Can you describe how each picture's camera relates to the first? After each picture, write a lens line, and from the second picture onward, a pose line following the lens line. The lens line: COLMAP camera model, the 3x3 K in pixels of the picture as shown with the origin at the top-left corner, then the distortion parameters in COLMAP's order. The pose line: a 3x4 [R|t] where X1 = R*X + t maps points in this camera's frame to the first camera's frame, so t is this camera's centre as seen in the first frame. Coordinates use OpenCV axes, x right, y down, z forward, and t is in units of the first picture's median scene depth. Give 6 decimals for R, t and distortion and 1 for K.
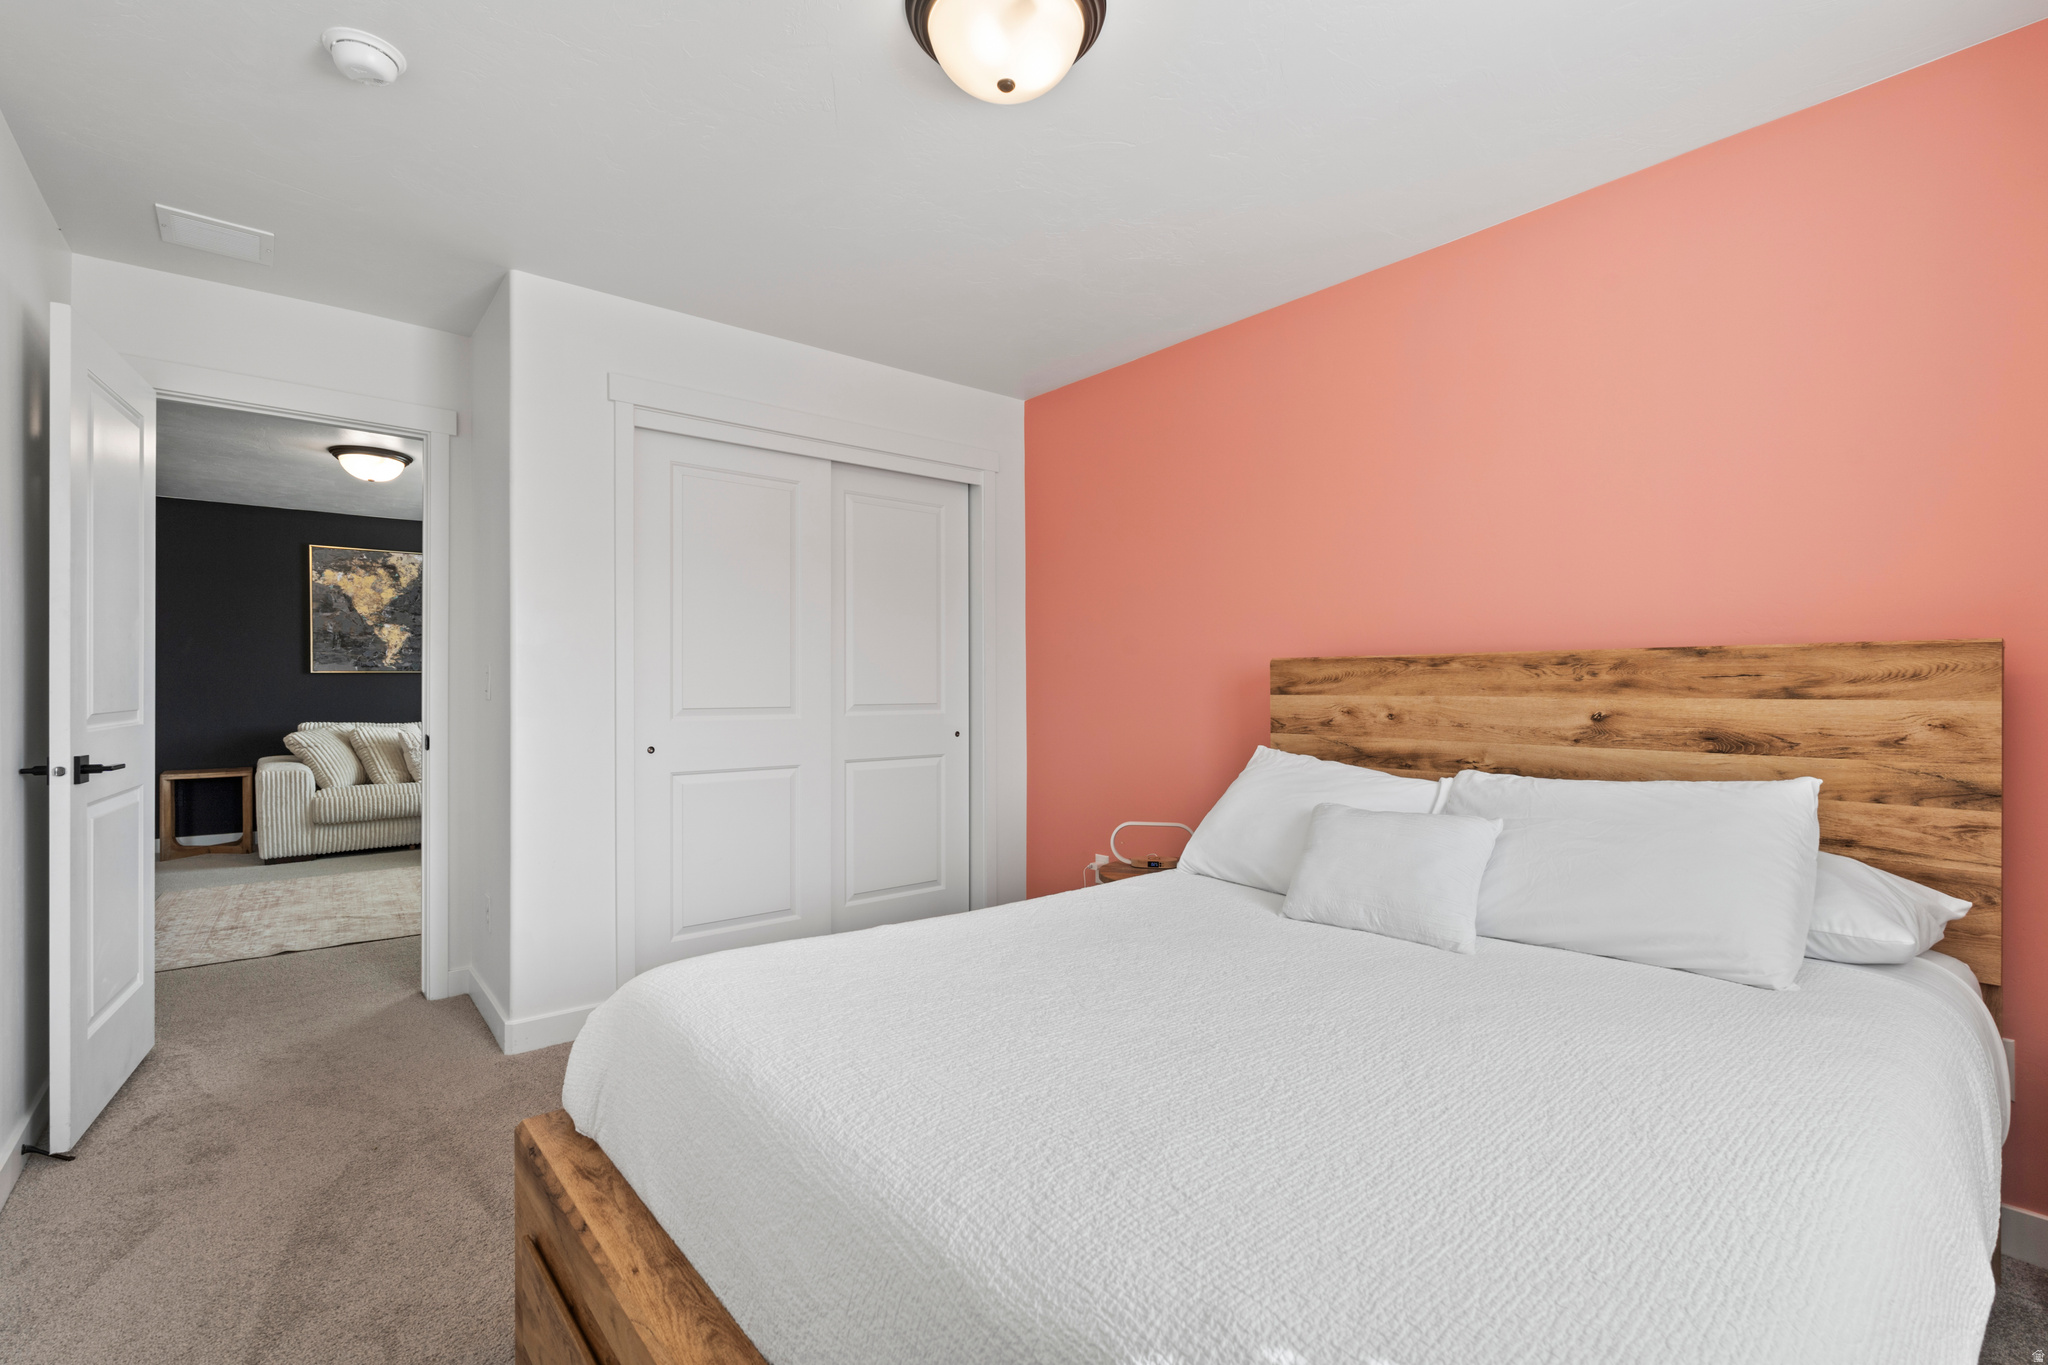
lens RADIAL K [[897.8, 0, 1024.0], [0, 897.8, 682.5], [0, 0, 1]] dist [-0.003587, 0.000955]
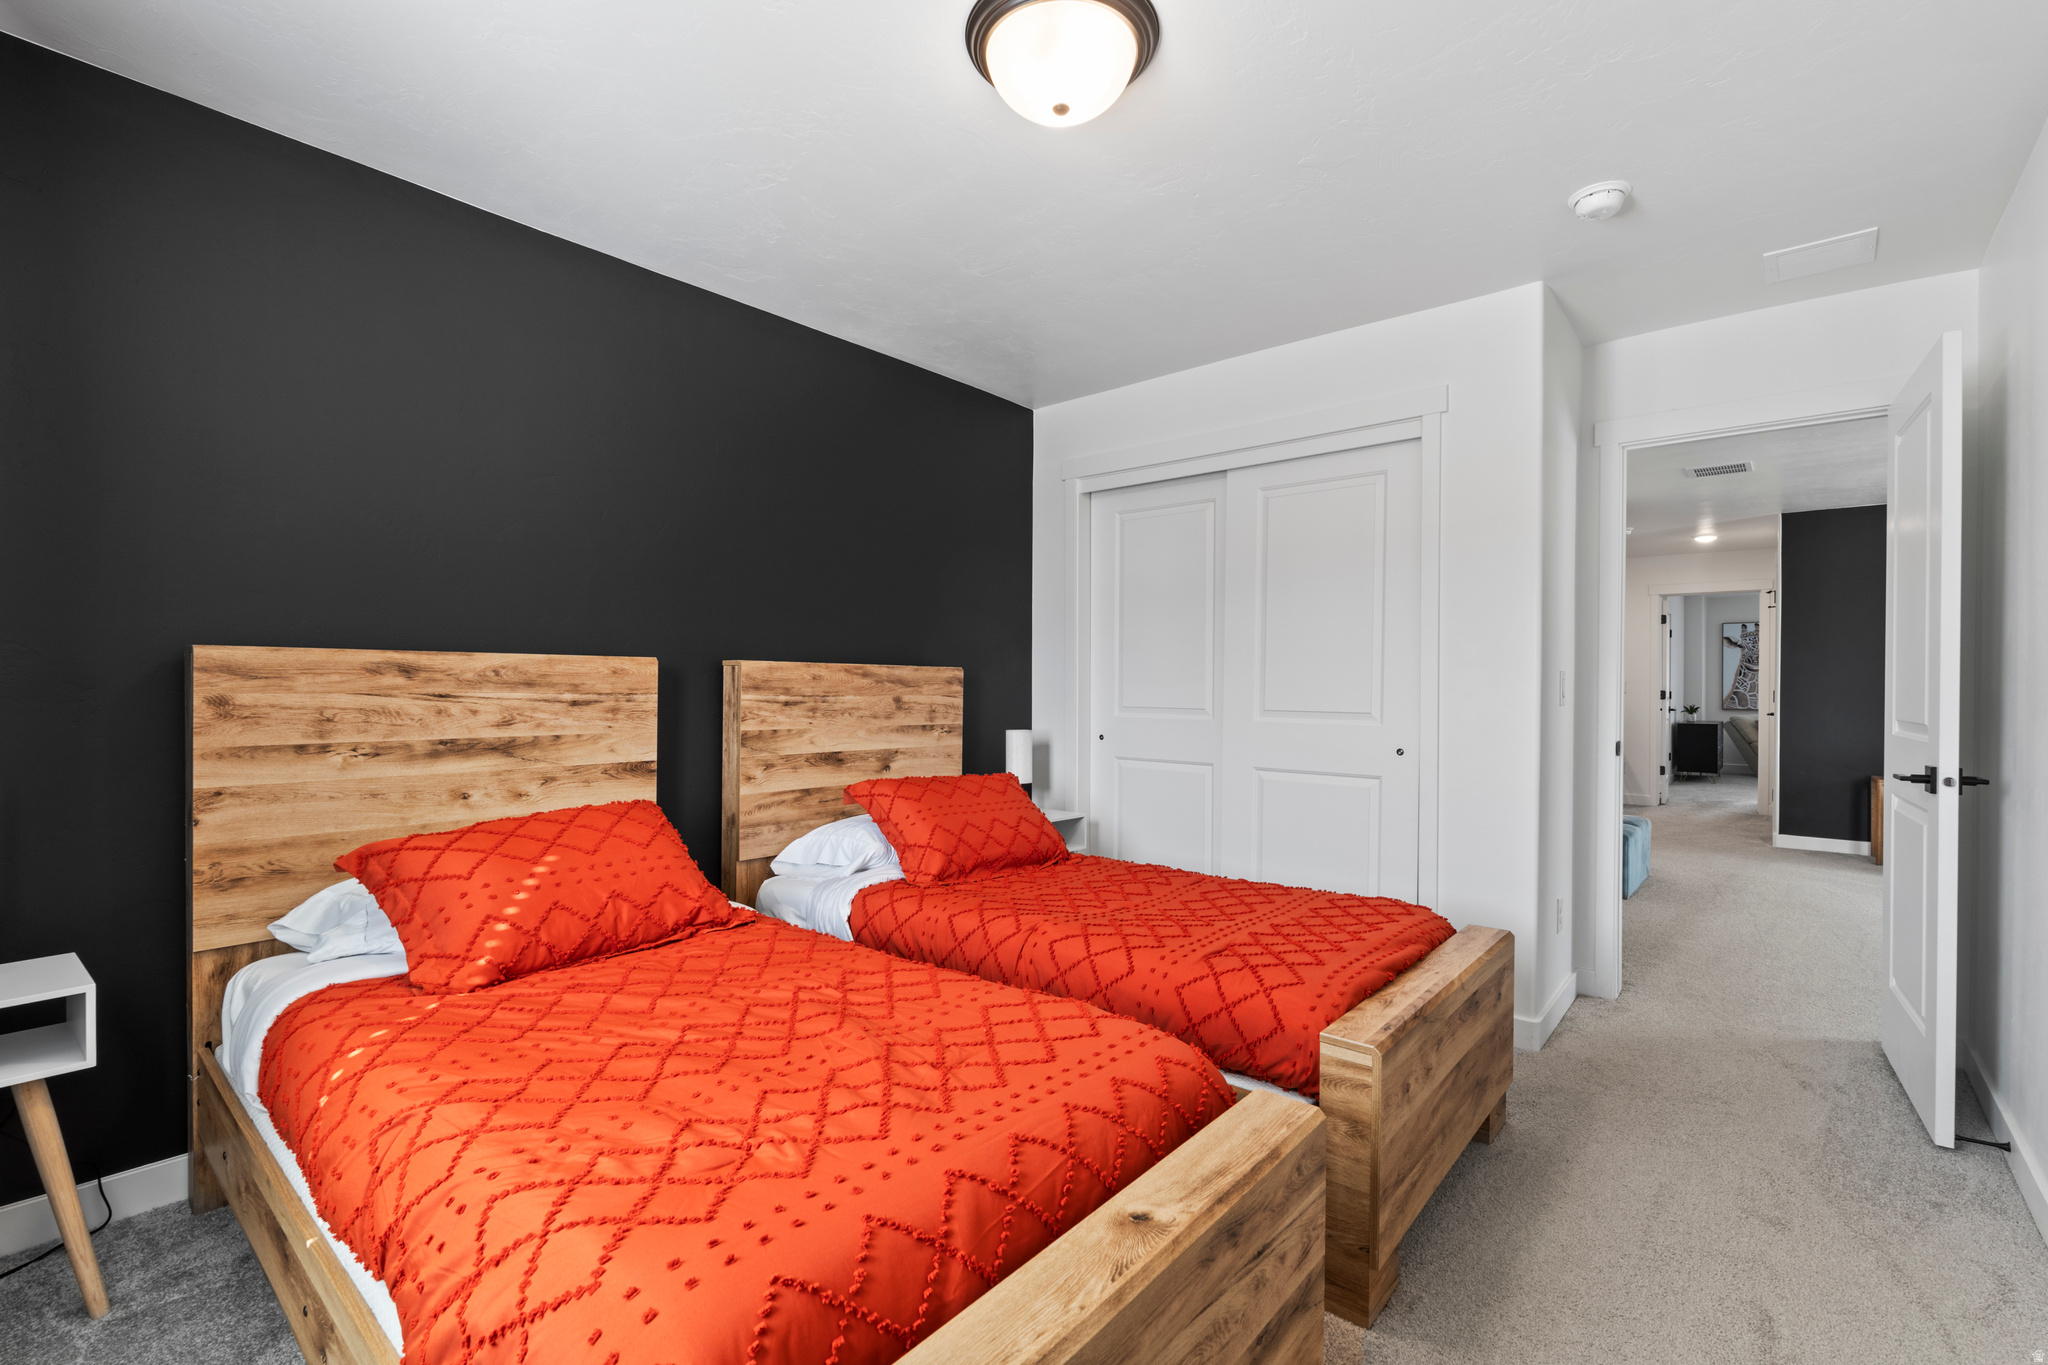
lens RADIAL K [[897.8, 0, 1024.0], [0, 897.8, 682.5], [0, 0, 1]] dist [-0.003587, 0.000955]
pose [[-0.989644, 0.091779, -0.110367, 0.404882], [-0.103385, -0.989138, 0.104490, -0.001442], [-0.099578, 0.114818, 0.988383, -0.439779]]
